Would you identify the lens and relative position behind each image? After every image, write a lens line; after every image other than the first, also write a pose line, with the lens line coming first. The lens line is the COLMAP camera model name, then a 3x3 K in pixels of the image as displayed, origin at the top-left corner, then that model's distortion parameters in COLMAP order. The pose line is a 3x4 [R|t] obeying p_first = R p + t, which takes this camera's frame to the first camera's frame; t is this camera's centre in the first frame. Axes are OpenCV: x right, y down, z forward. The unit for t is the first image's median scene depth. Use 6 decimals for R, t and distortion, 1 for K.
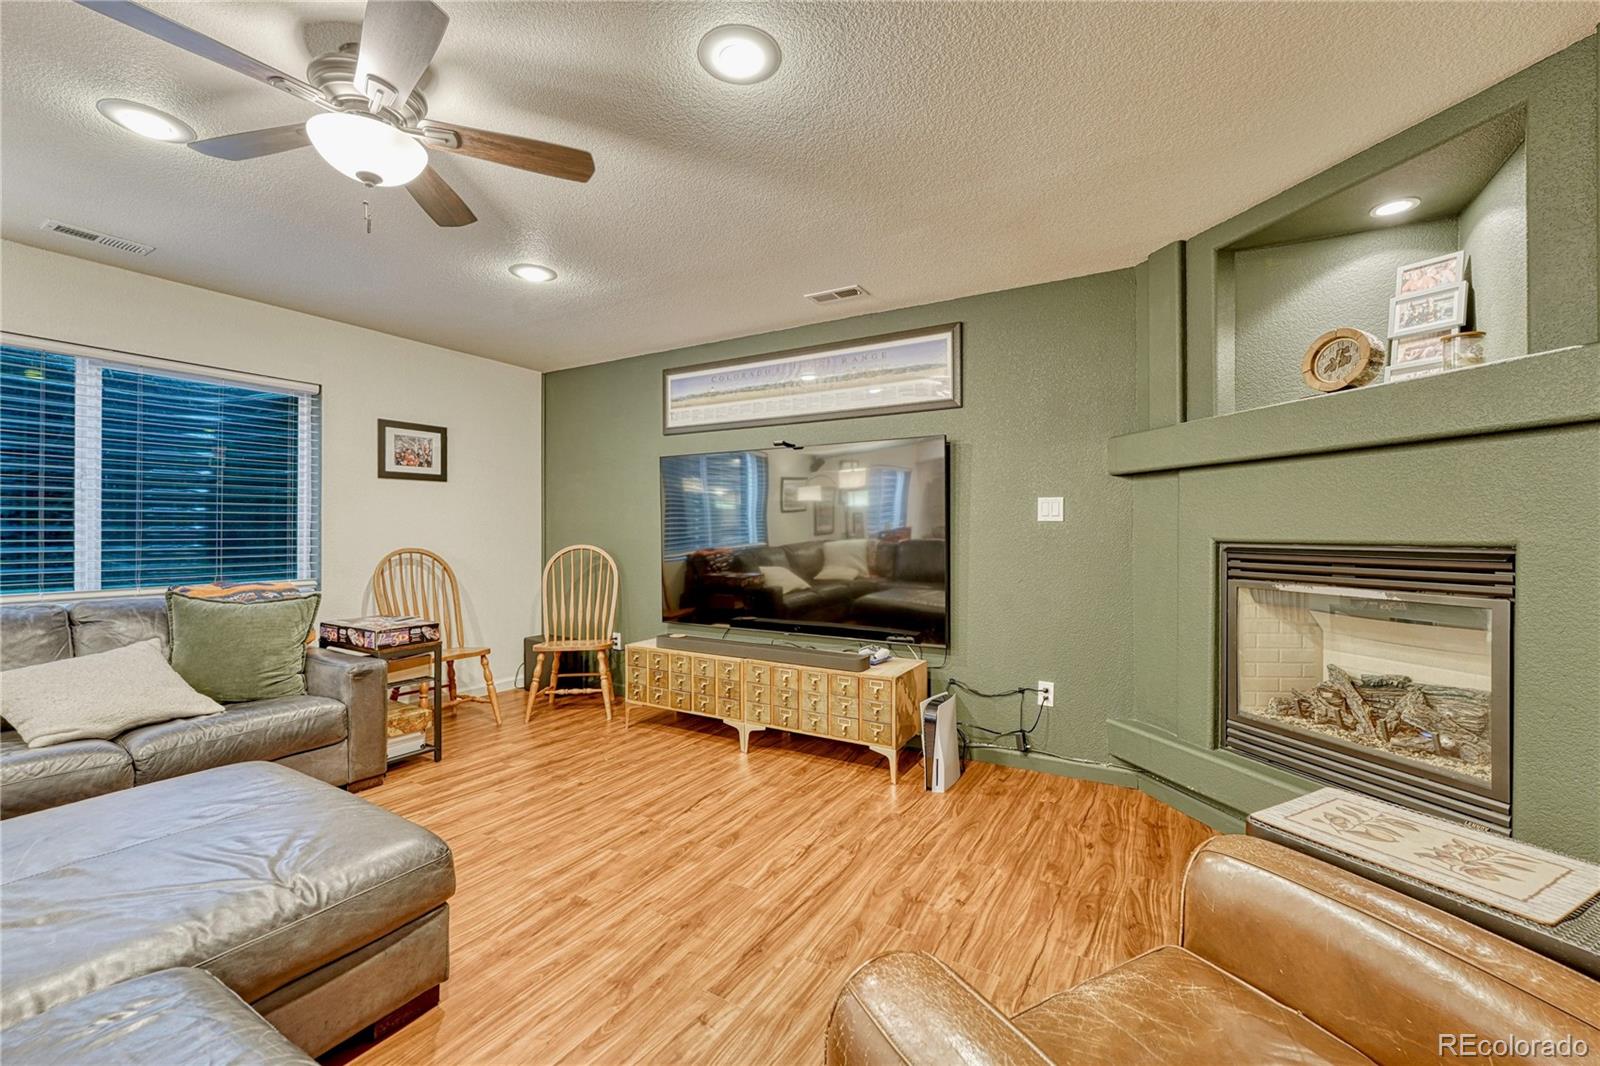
lens RADIAL K [[653.0, 0, 800.0], [0, 653.0, 533.0], [0, 0, 1]] dist [-0.012153, 0.000088]
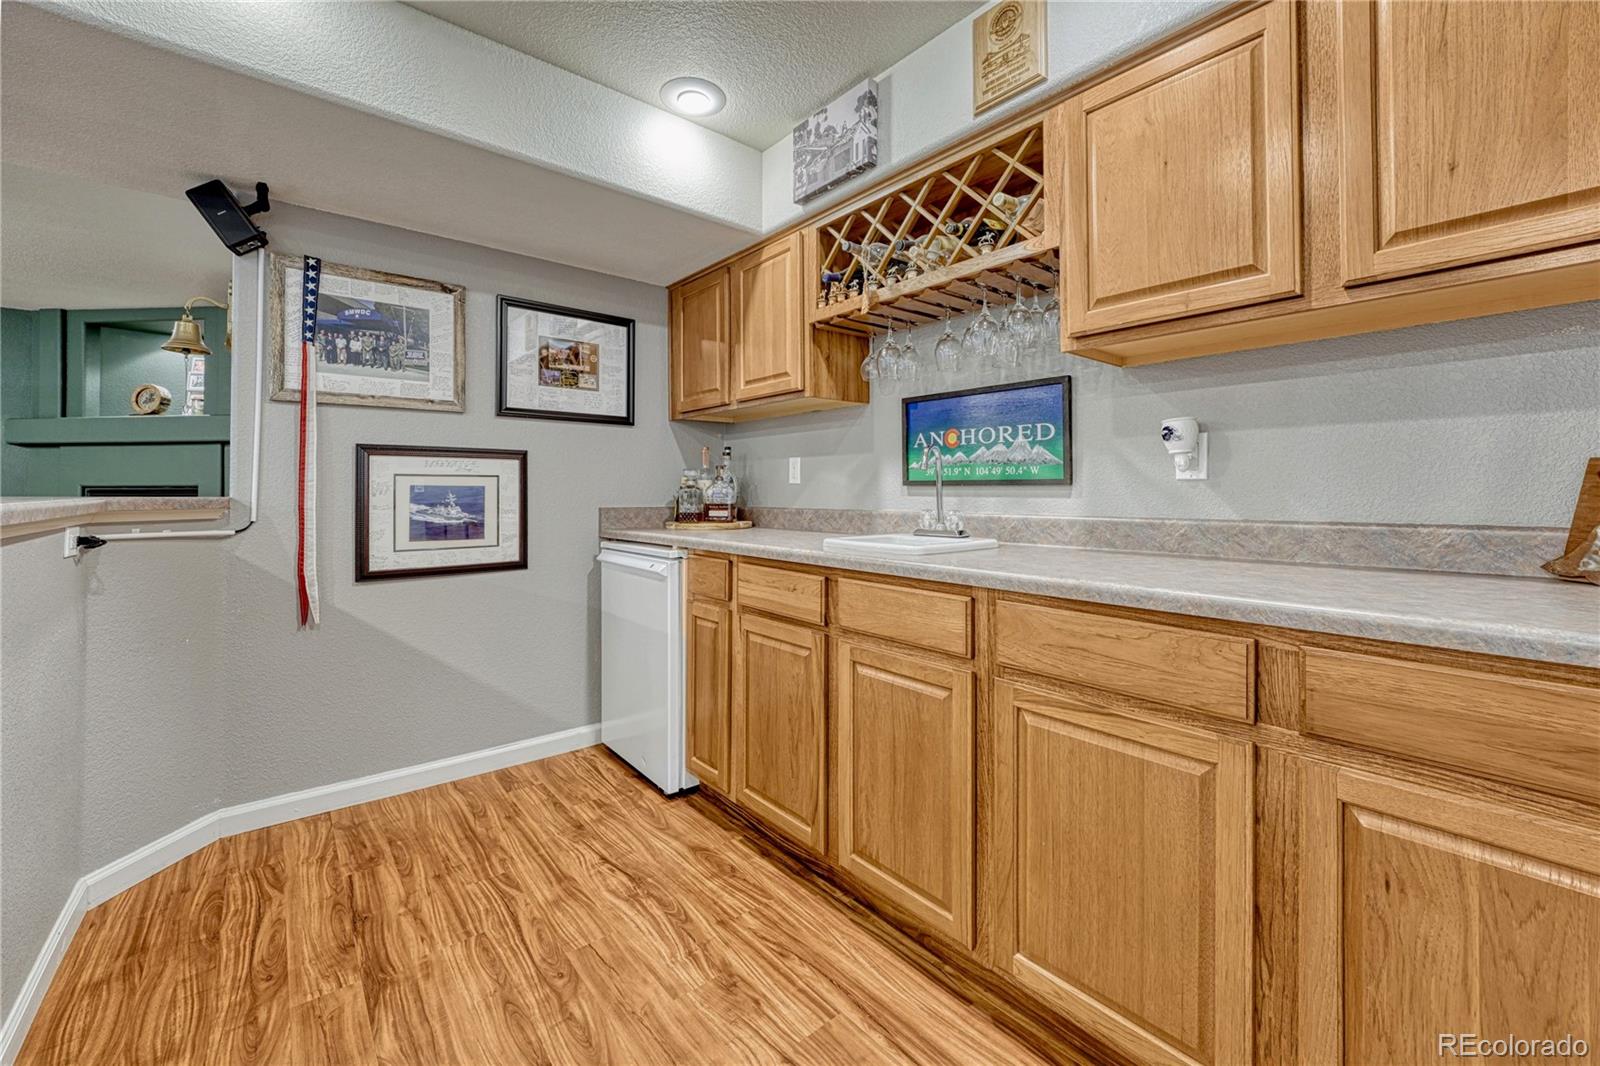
lens RADIAL K [[645.6, 0, 793.5], [0, 645.6, 488.0], [0, 0, 1]] dist [-0.012071, 0.000114]
pose [[0.338989, 0.005969, 0.940771, -0.277808], [-0.000120, 0.999980, -0.006301, 0.022510], [-0.940790, 0.002023, 0.338983, -1.163384]]
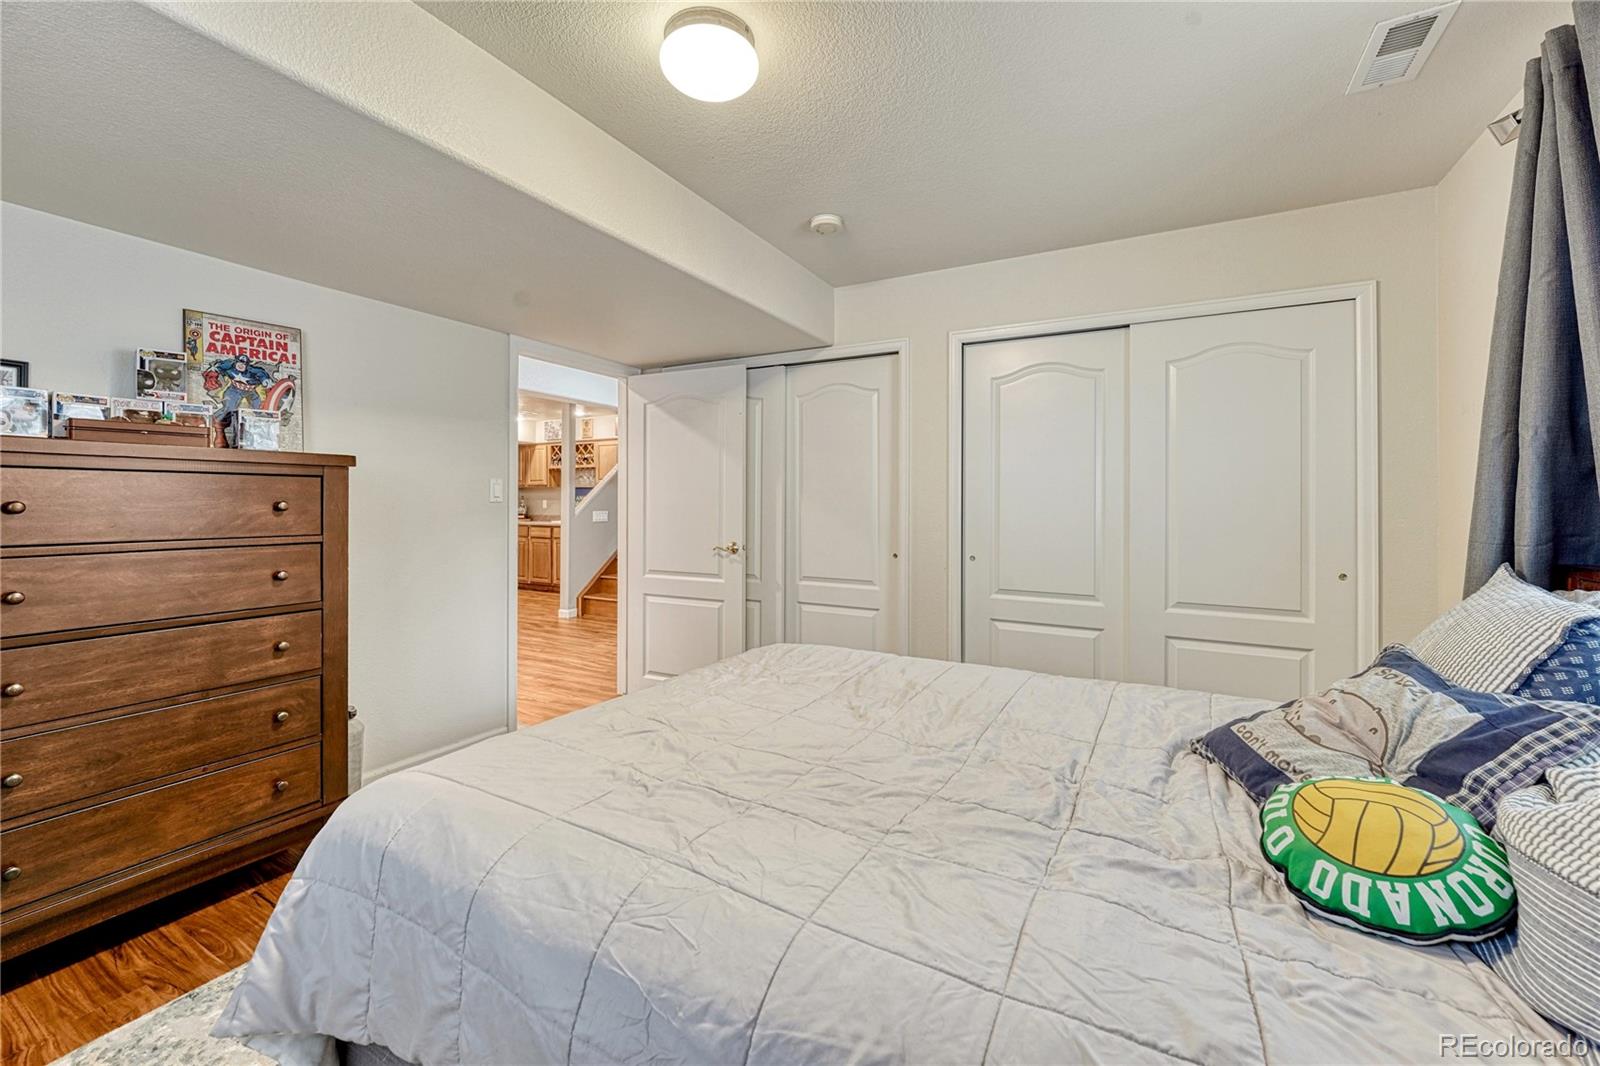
lens RADIAL K [[645.6, 0, 793.5], [0, 645.6, 488.0], [0, 0, 1]] dist [-0.012071, 0.000114]
pose [[-0.022879, 0.019892, 0.999540, -2.549245], [0.001989, 0.999801, -0.019852, -0.020089], [-0.999736, 0.001534, -0.022914, -1.982849]]
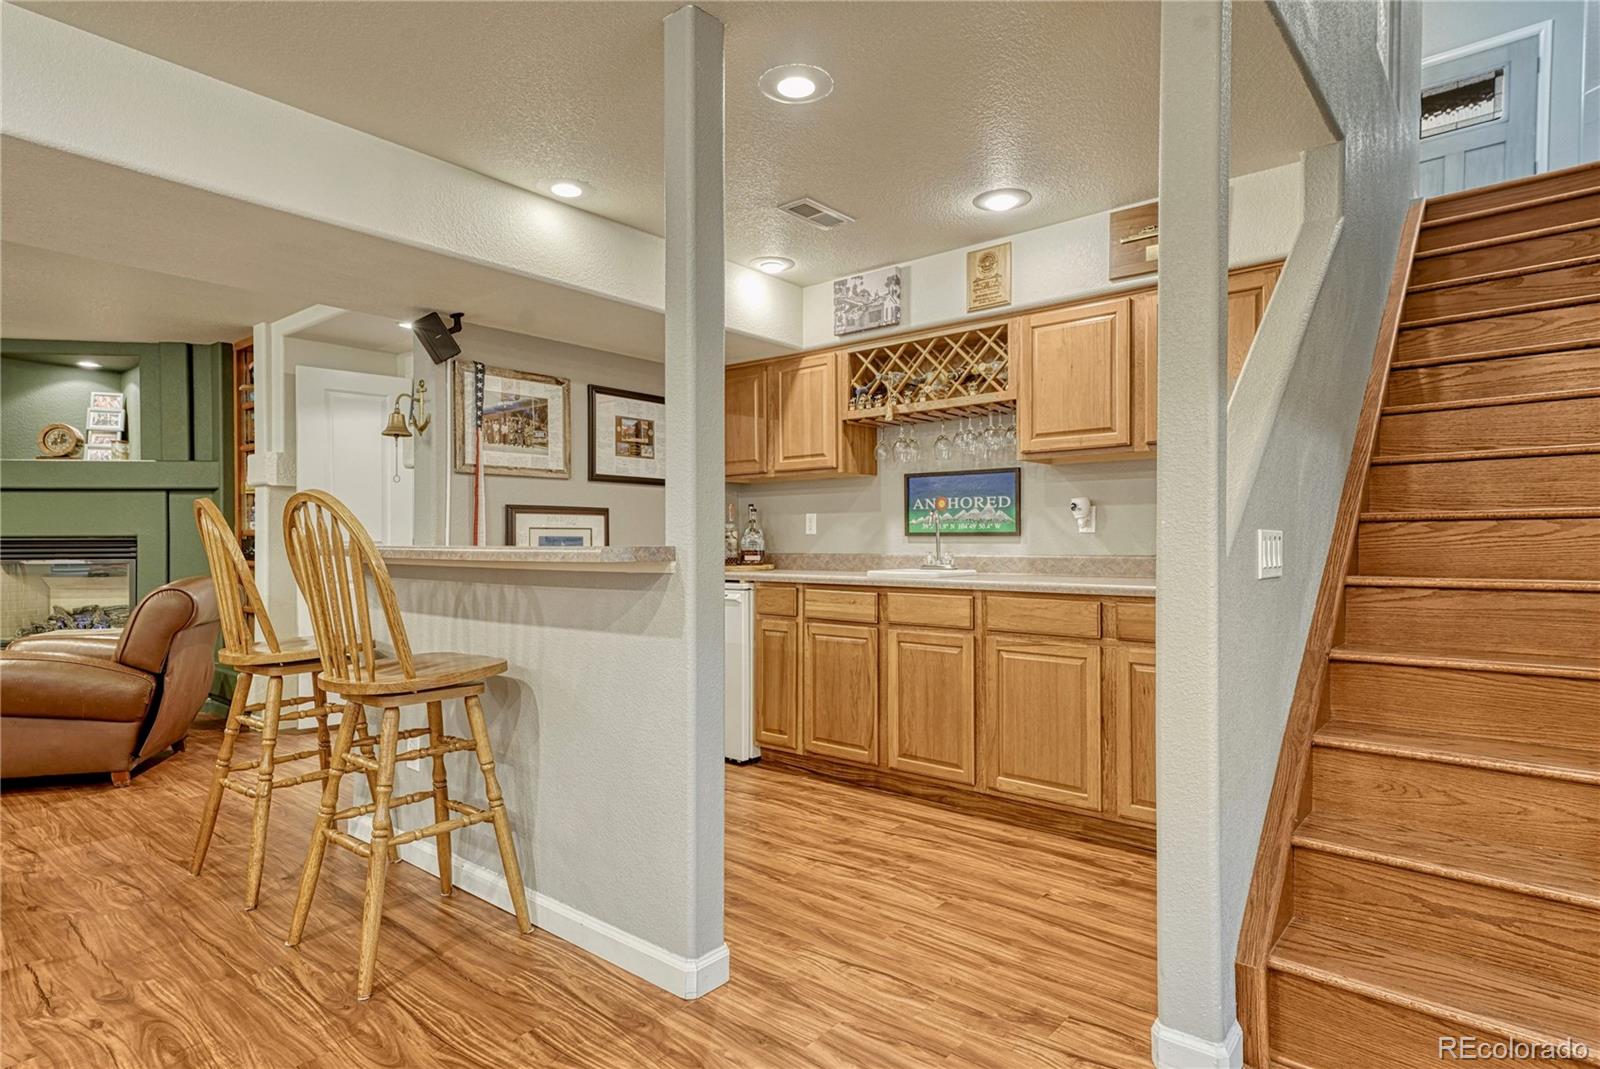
lens RADIAL K [[862.3, 0, 798.0], [0, 862.3, 546.4], [0, 0, 1]] dist [0.032103, -0.000489]
pose [[0.168227, -0.005103, 0.985735, -0.942985], [0.002182, 0.999986, 0.004804, 0.024902], [-0.985746, 0.001343, 0.168236, -1.093974]]
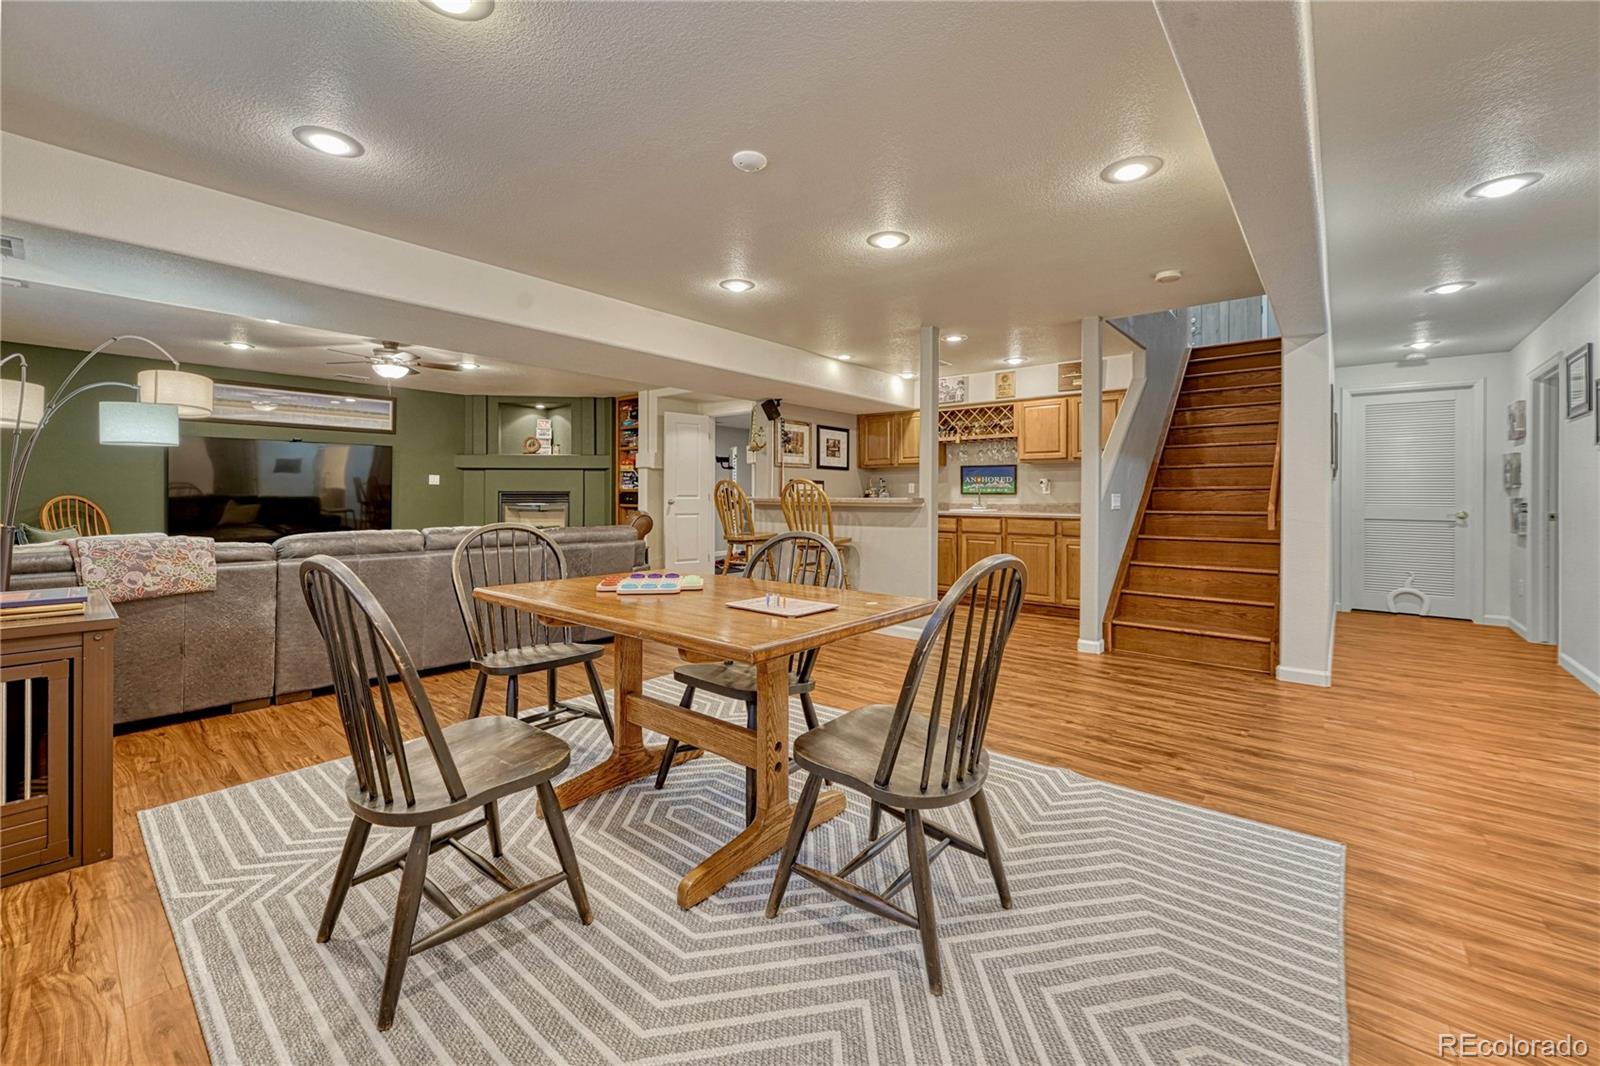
lens RADIAL K [[648.3, 0, 791.8], [0, 648.3, 498.3], [0, 0, 1]] dist [0.000297, 0.000022]
pose [[0.175818, -0.001091, 0.984422, -1.895042], [-0.003796, 0.999991, 0.001786, 0.027286], [-0.984415, -0.004050, 0.175812, -0.845689]]
